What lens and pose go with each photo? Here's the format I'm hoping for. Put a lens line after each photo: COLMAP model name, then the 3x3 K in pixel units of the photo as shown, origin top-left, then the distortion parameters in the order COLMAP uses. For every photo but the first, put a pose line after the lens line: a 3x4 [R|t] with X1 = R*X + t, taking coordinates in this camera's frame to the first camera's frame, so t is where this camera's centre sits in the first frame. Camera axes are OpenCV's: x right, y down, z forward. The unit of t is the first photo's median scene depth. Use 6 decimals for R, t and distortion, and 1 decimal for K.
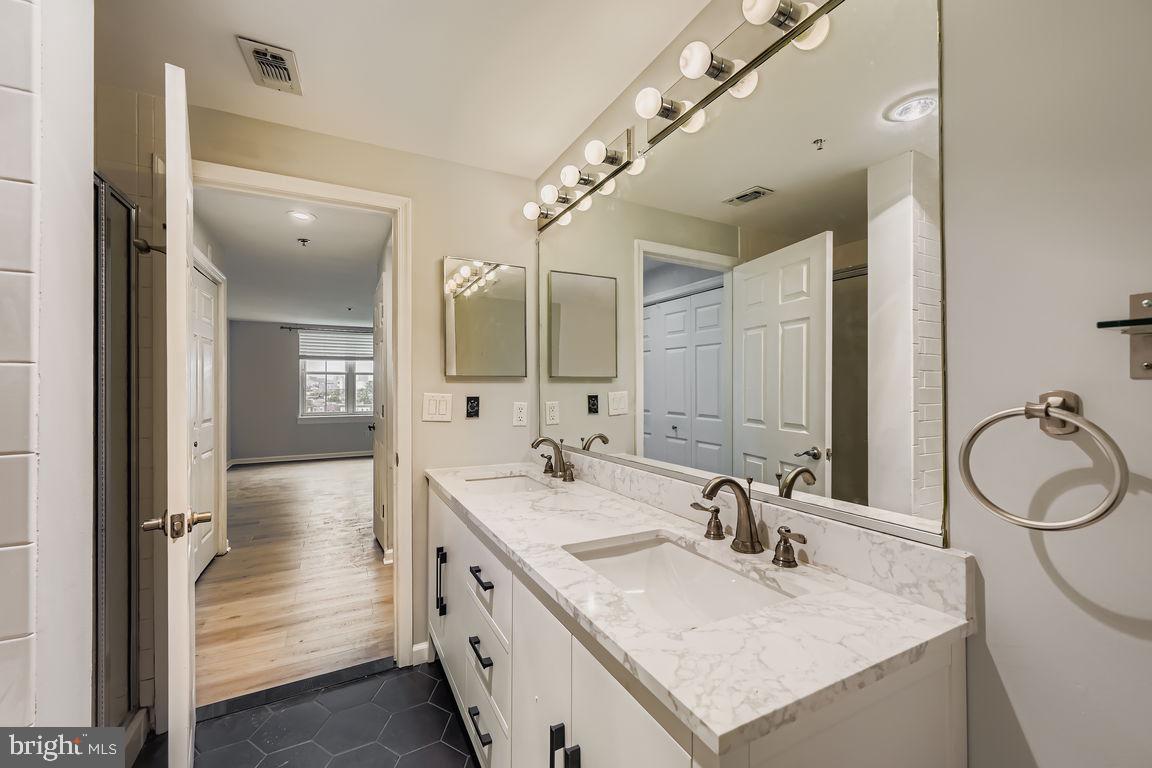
lens RADIAL K [[458.3, 0, 578.0], [0, 458.3, 392.1], [0, 0, 1]] dist [0.001800, 0.000265]
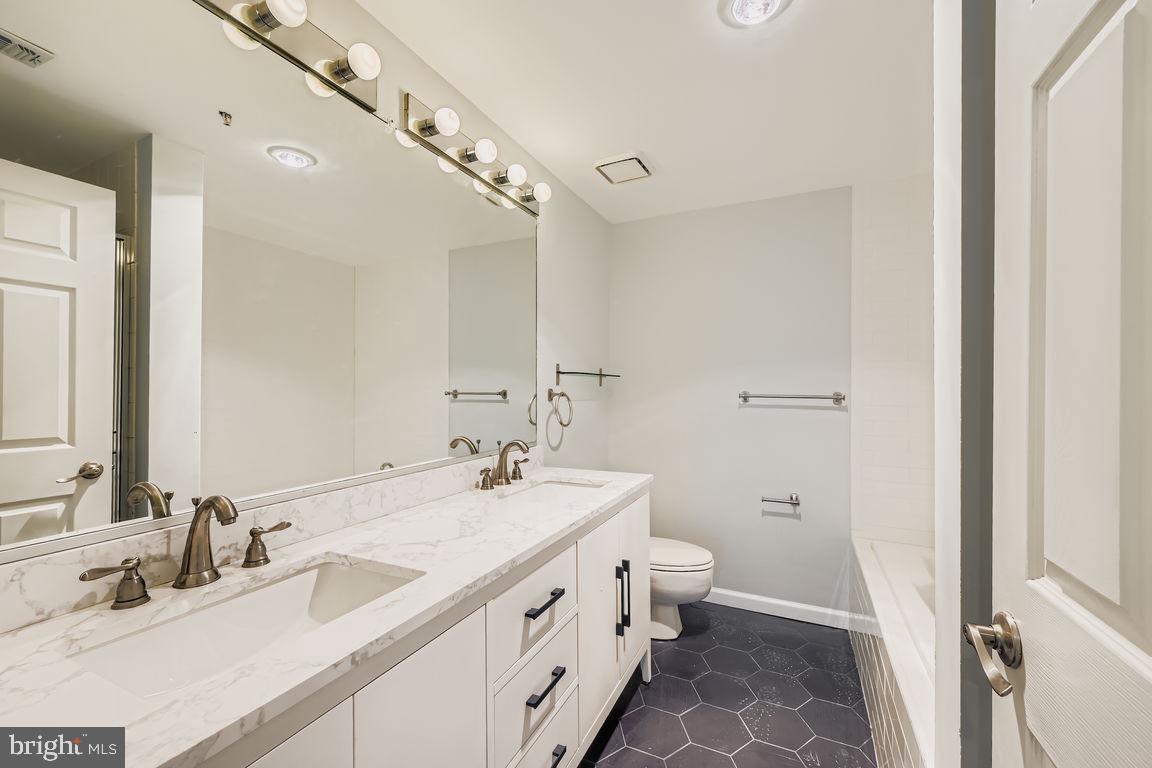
lens RADIAL K [[458.3, 0, 579.4], [0, 458.3, 381.3], [0, 0, 1]] dist [0.001800, 0.000265]
pose [[-0.584001, 0.000103, 0.811753, -0.820551], [-0.006571, 0.999967, -0.004854, -0.021942], [-0.811726, -0.008168, -0.583981, 1.226817]]
